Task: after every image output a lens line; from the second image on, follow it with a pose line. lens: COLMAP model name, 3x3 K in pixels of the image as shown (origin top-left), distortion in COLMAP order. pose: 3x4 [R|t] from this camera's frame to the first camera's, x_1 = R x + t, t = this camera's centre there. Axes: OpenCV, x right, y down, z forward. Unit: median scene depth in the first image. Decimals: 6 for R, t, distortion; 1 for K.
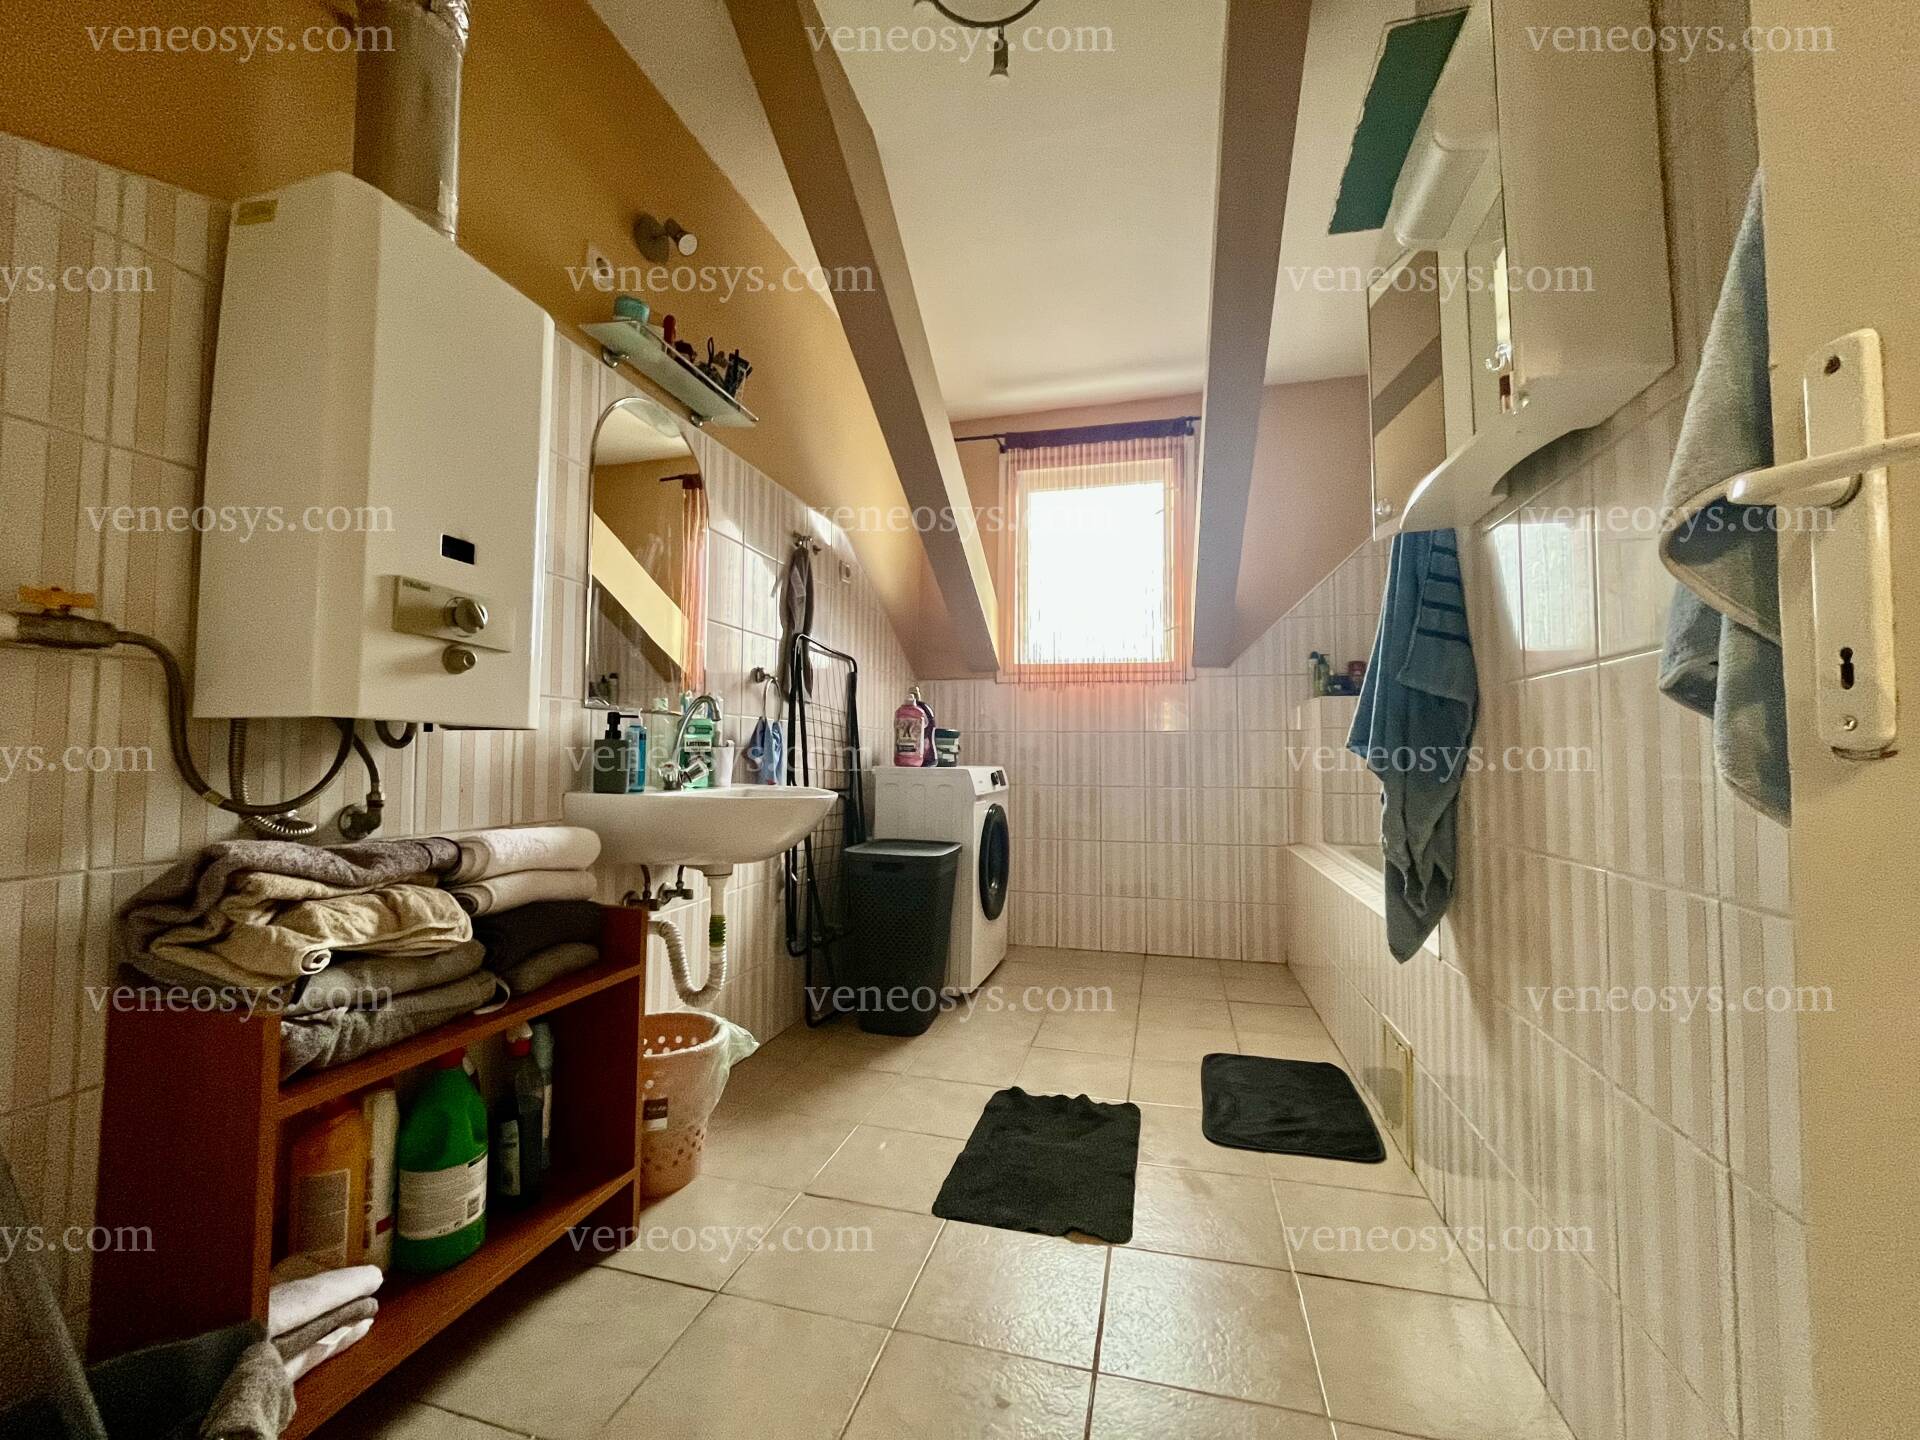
lens RADIAL K [[773.1, 0, 960.6], [0, 773.1, 723.1], [0, 0, 1]] dist [-0.002450, -0.000415]
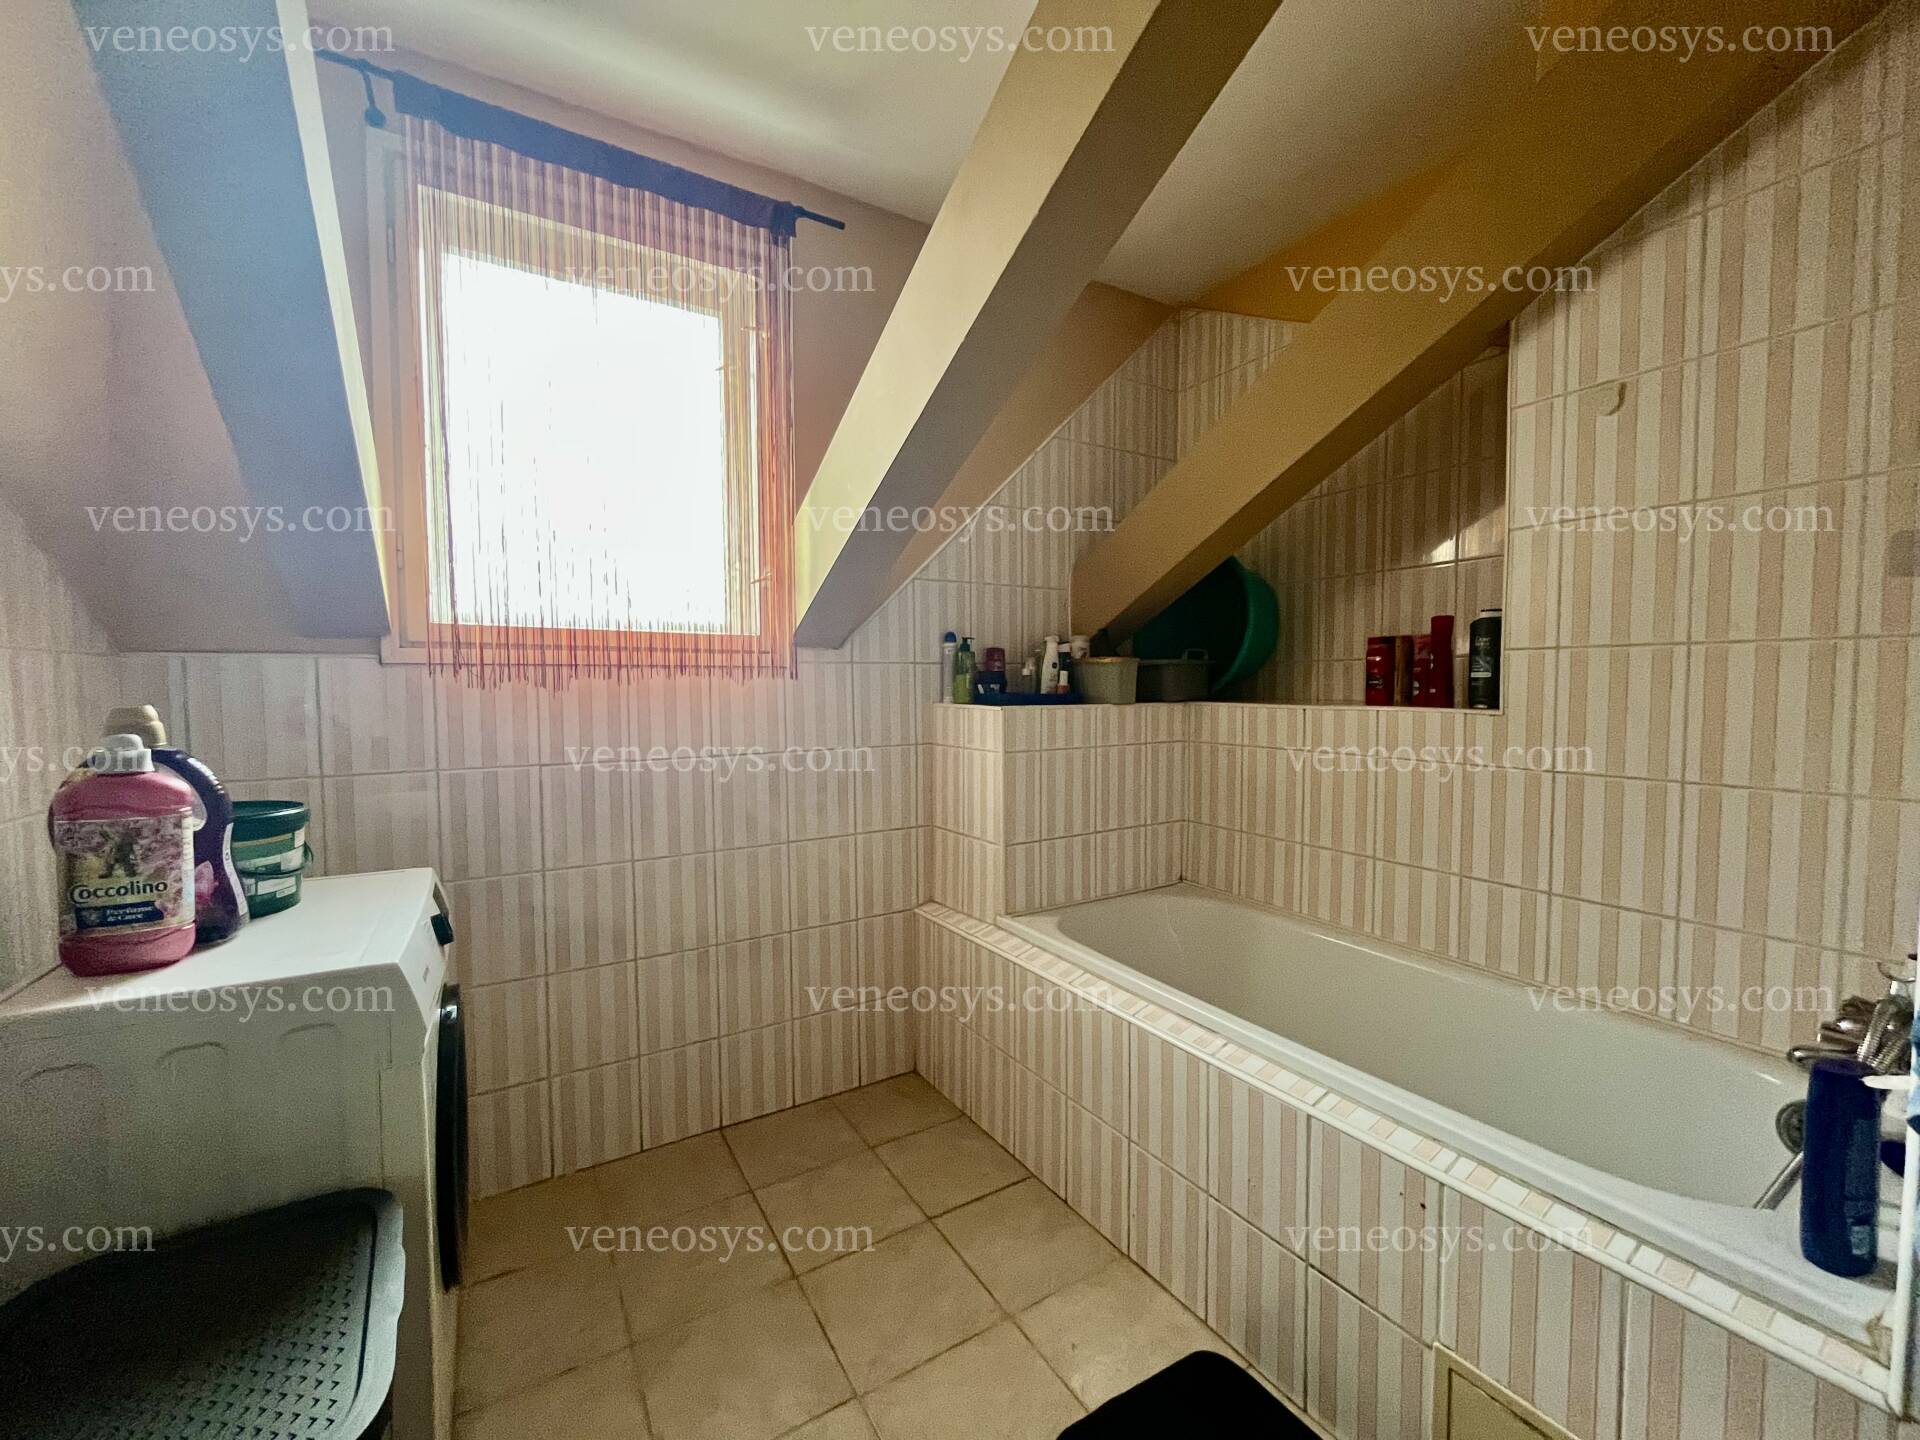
lens RADIAL K [[773.1, 0, 956.5], [0, 773.1, 719.9], [0, 0, 1]] dist [-0.002450, -0.000415]
pose [[0.688938, -0.043438, 0.723517, -0.054070], [-0.027060, 0.995965, 0.085562, -0.073210], [-0.724315, -0.078525, 0.684983, 0.504251]]
